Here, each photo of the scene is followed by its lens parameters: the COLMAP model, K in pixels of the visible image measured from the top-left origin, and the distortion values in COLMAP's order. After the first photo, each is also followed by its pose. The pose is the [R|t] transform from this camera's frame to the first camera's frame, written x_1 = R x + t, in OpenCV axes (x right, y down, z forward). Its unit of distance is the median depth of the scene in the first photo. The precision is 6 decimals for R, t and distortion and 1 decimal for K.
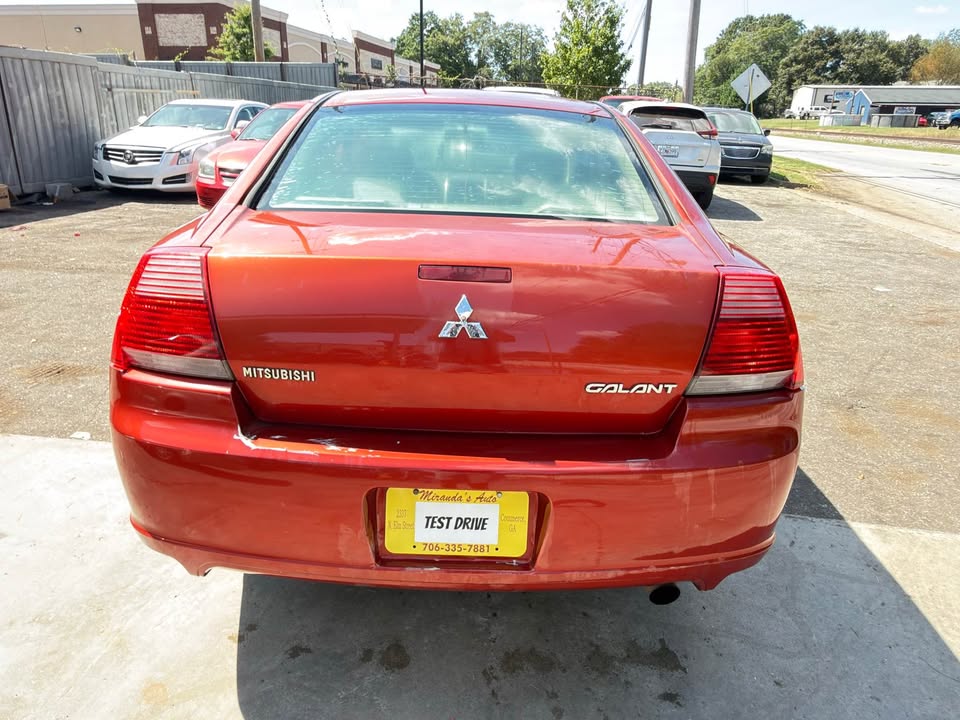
lens RADIAL K [[657.2, 0, 465.6], [0, 657.2, 353.1], [0, 0, 1]] dist [-0.000478, 0.000803]
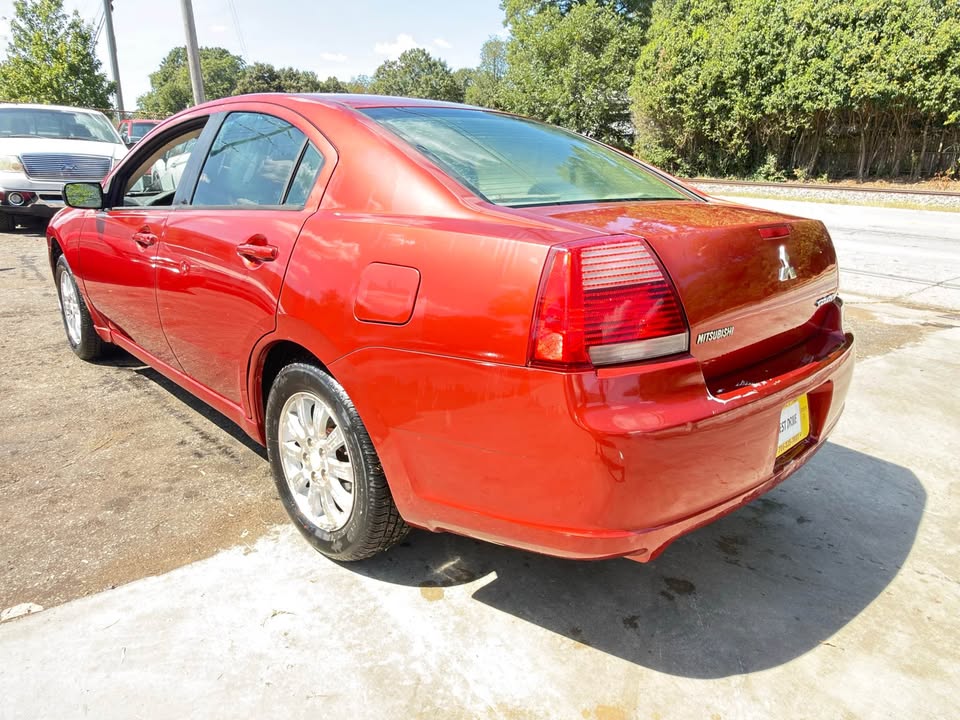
lens RADIAL K [[657.3, 0, 480.0], [0, 657.3, 360.0], [0, 0, 1]] dist [0.002233, -0.000098]
pose [[0.710787, -0.215918, 0.669448, -0.087464], [0.236618, 0.969654, 0.061515, -0.005964], [-0.662415, 0.114680, 0.740307, 0.028640]]
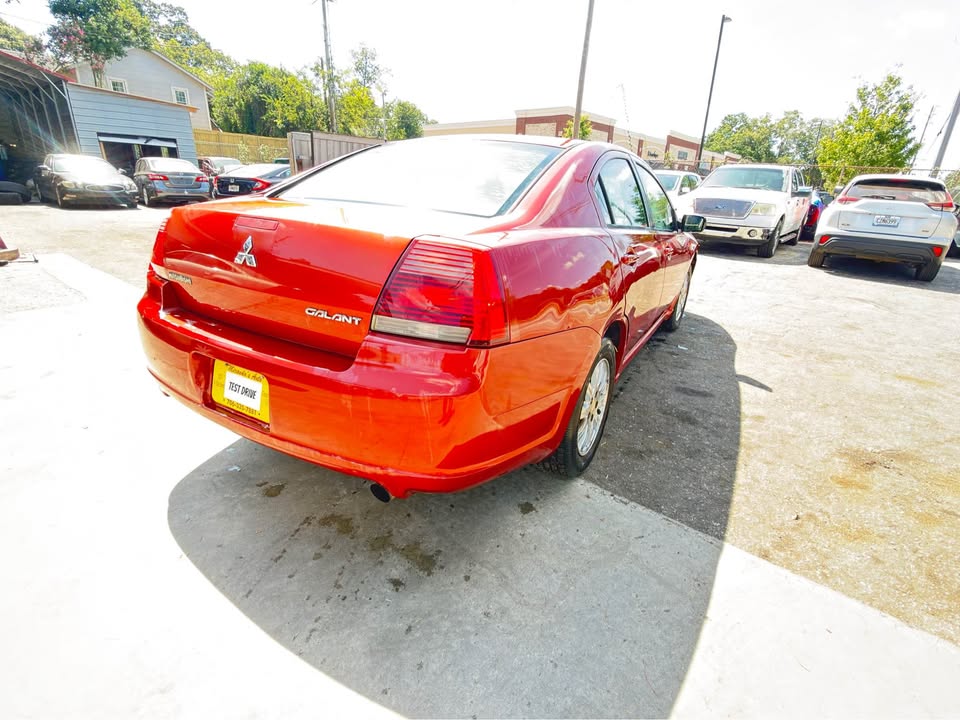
lens RADIAL K [[481.9, 0, 476.3], [0, 481.9, 358.3], [0, 0, 1]] dist [-0.000741, -0.000366]
pose [[0.863425, 0.178370, -0.471891, 0.064339], [-0.188956, 0.981659, 0.025322, 0.003784], [0.467752, 0.067303, 0.881293, 0.018127]]
